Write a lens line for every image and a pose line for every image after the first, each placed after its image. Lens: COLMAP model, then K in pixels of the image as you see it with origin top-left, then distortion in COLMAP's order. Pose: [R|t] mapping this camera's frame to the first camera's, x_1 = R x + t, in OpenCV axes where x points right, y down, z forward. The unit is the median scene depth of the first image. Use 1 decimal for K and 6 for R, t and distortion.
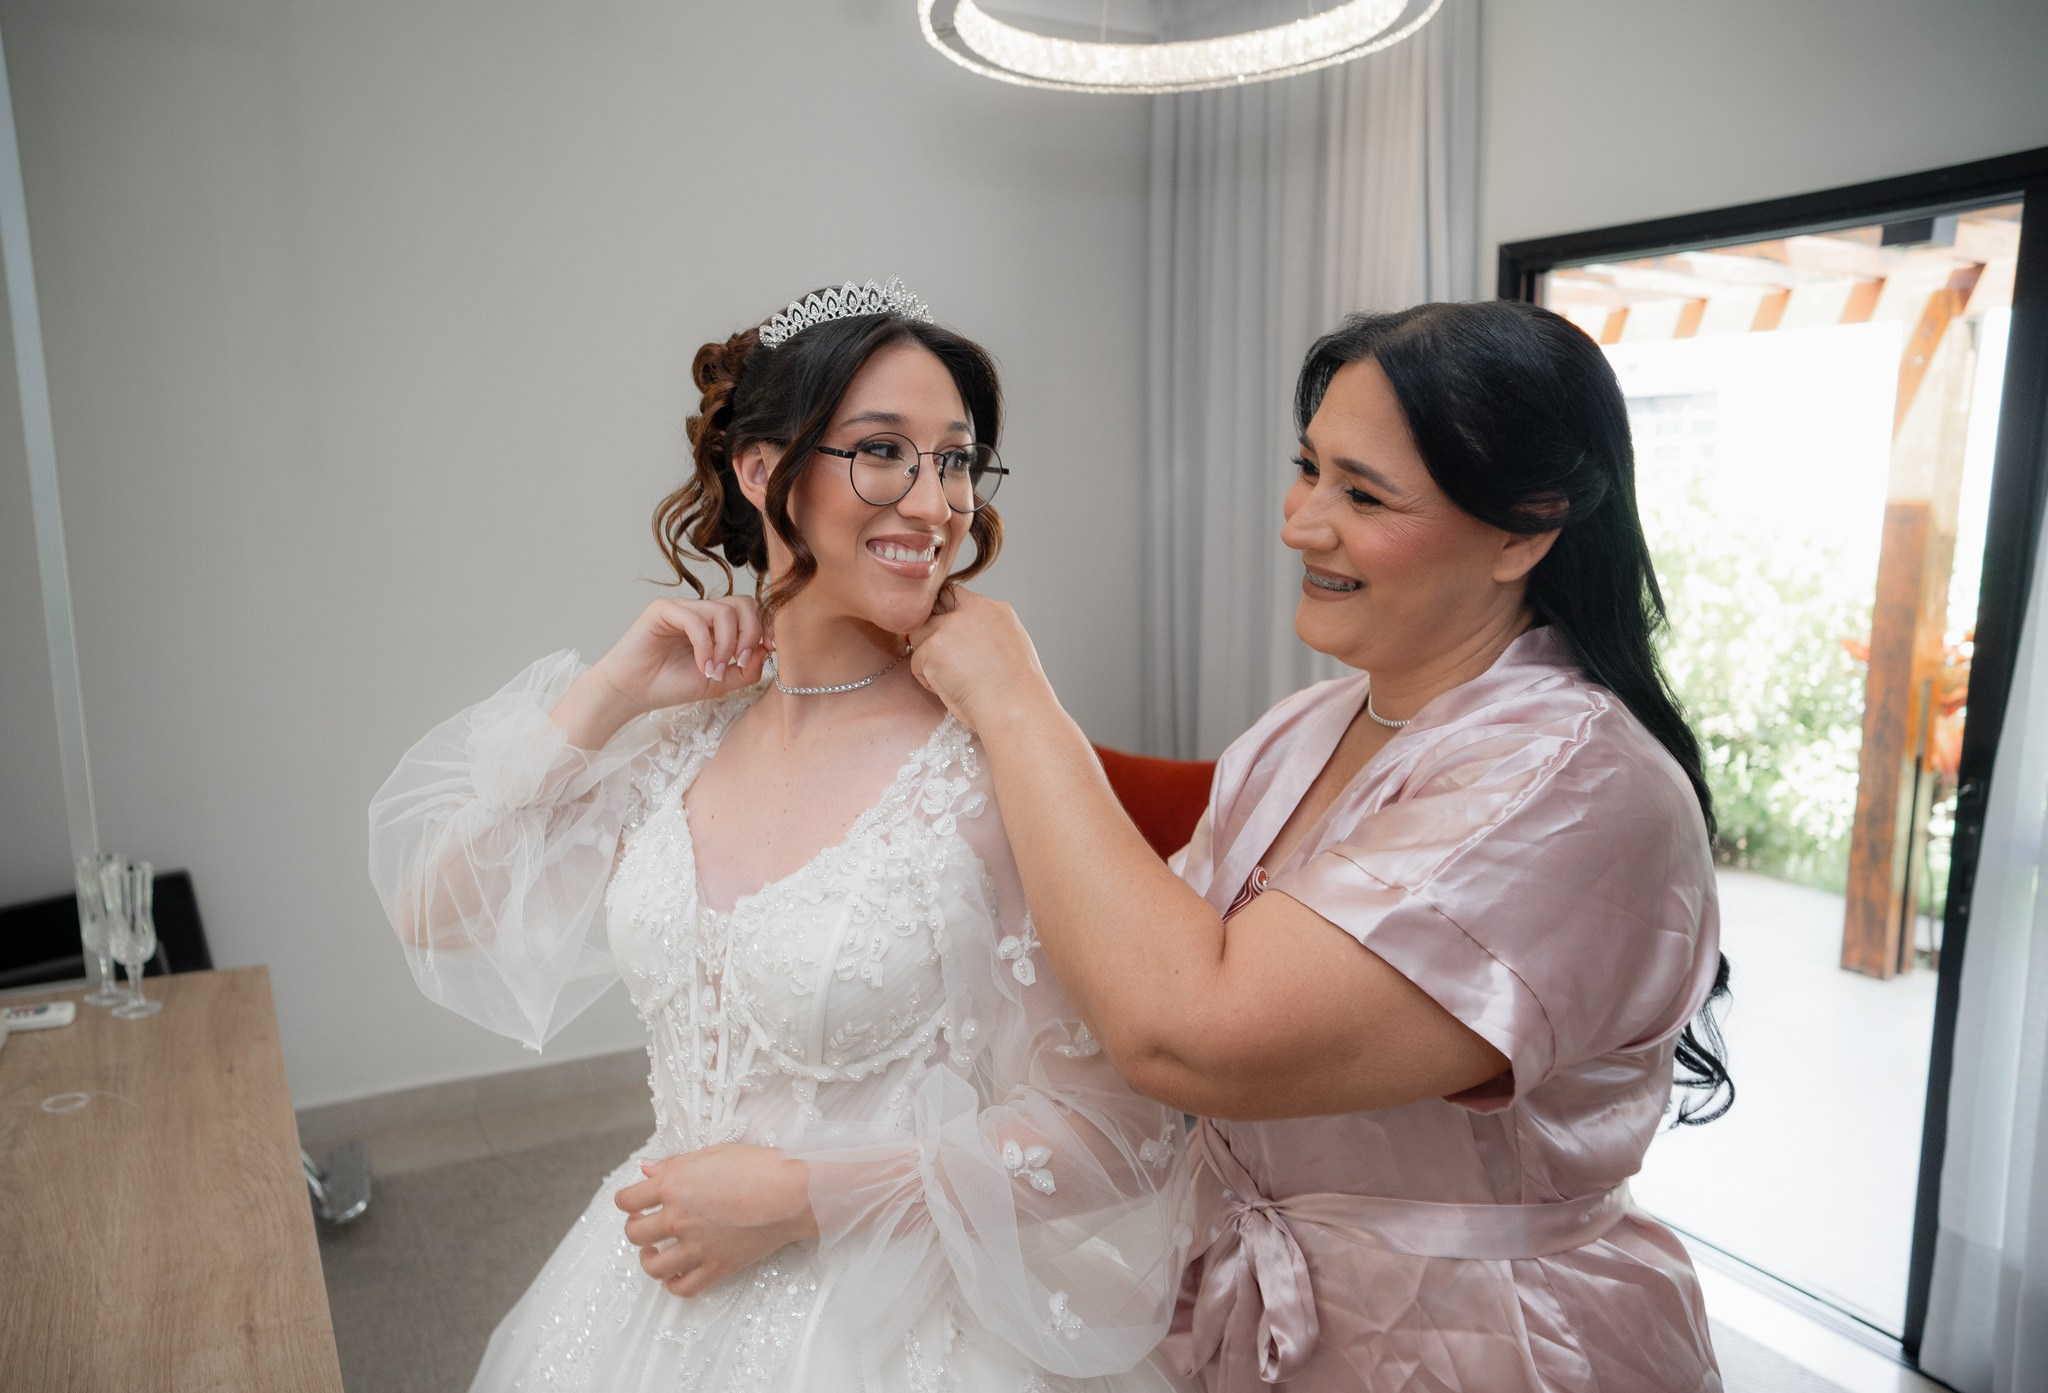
lens RADIAL K [[1473.5, 0, 980.1], [0, 1473.5, 696.8], [0, 0, 1]] dist [-0.018957, 0.002646]
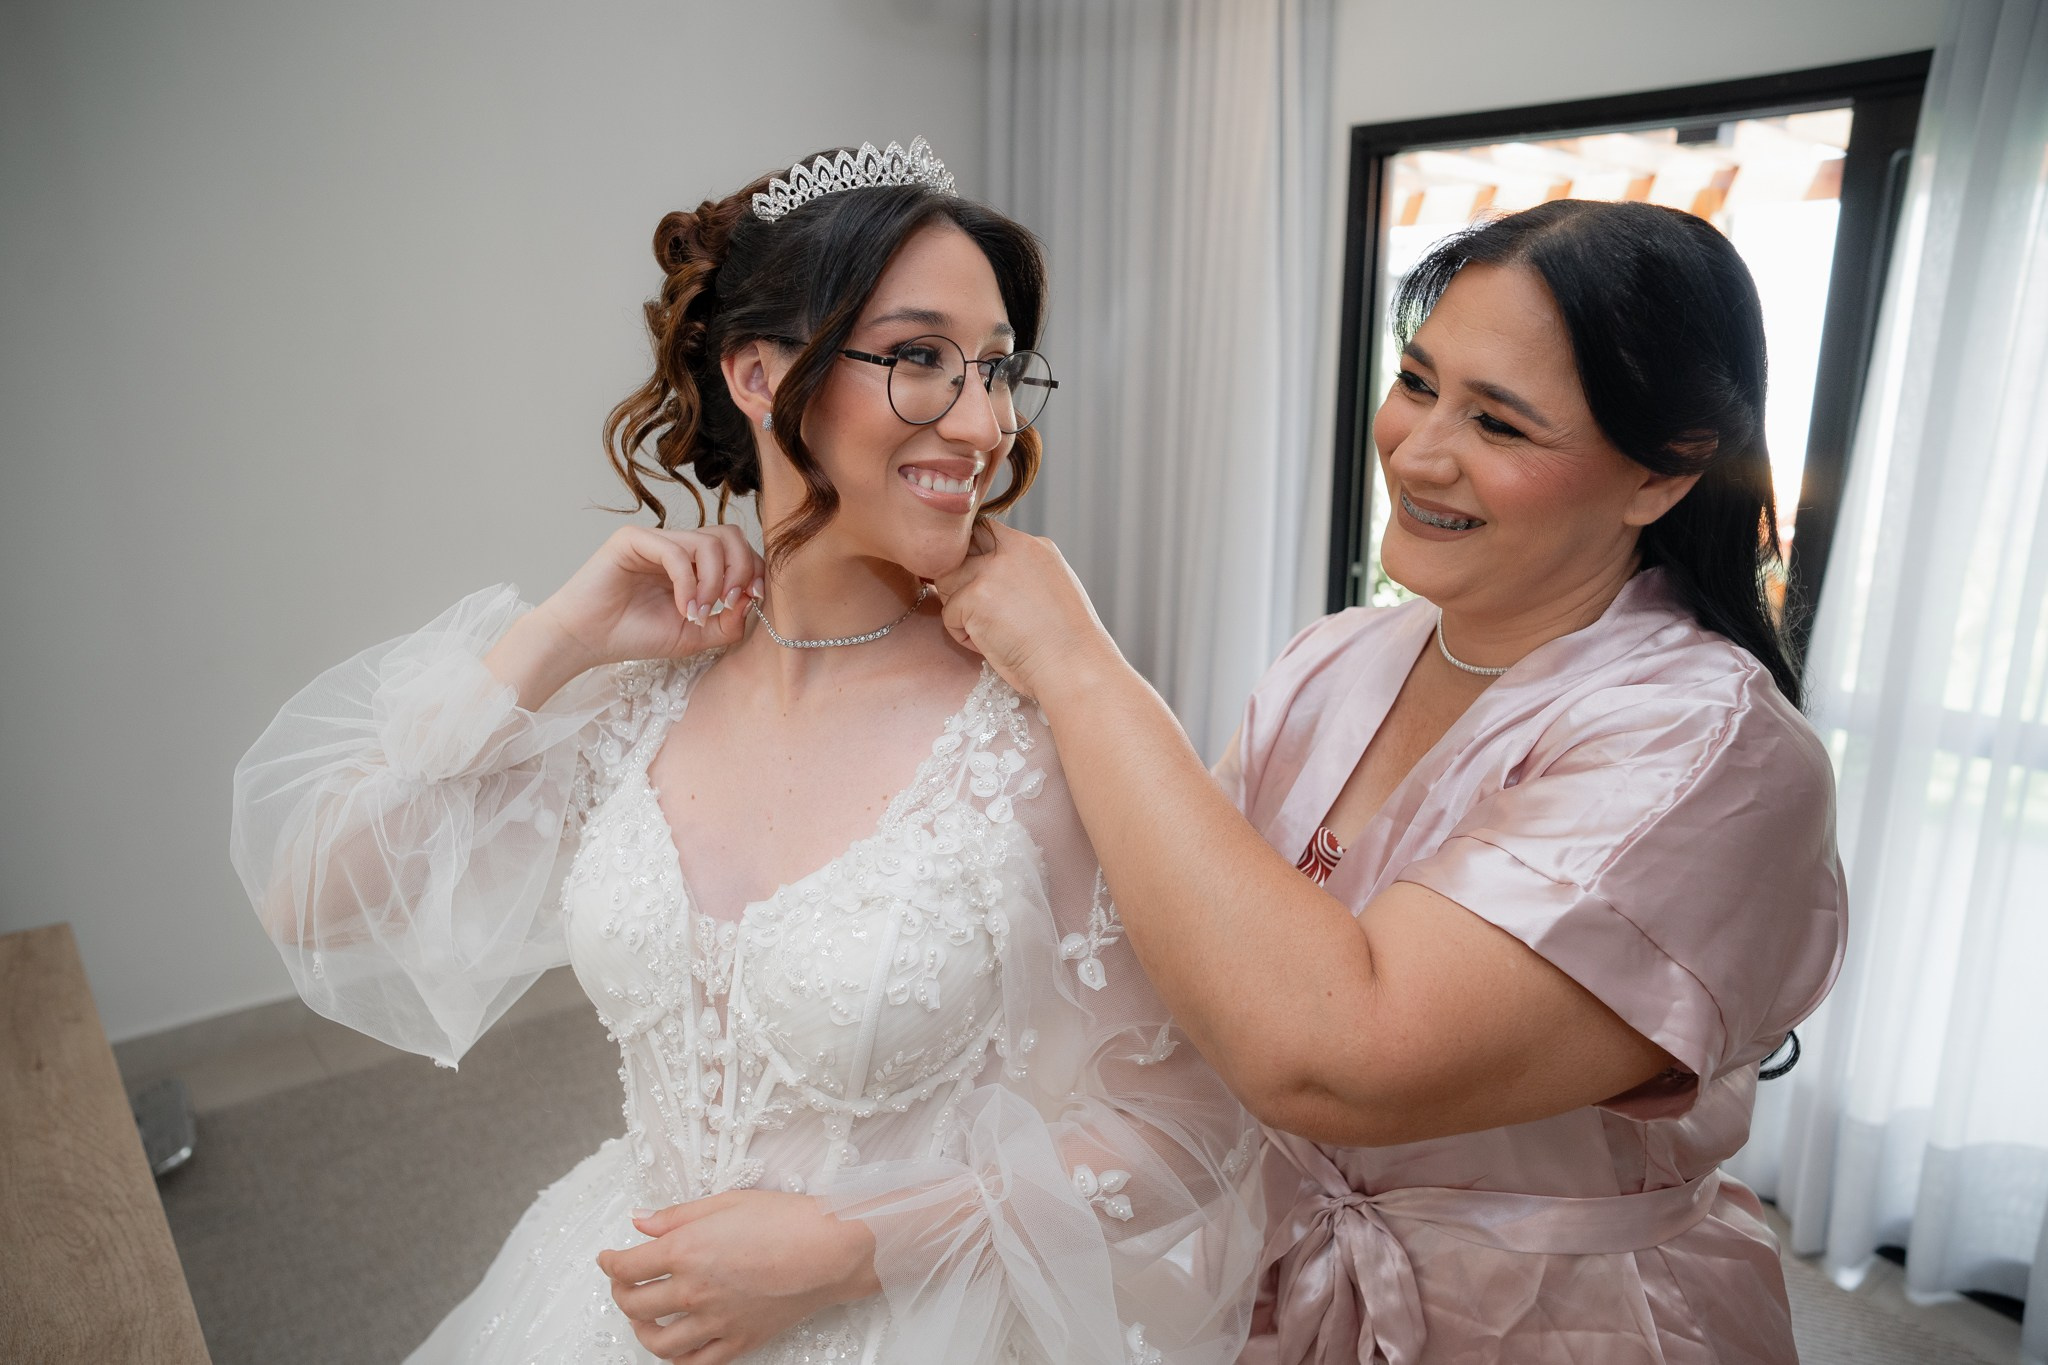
lens RADIAL K [[1417.6, 0, 1055.9], [0, 1417.6, 676.4], [0, 0, 1]] dist [-0.083909, 0.077007]
pose [[0.980243, -0.027746, 0.195840, -0.134983], [0.010202, 0.995887, 0.090030, -0.055387], [-0.197532, -0.086254, 0.976494, 0.192223]]
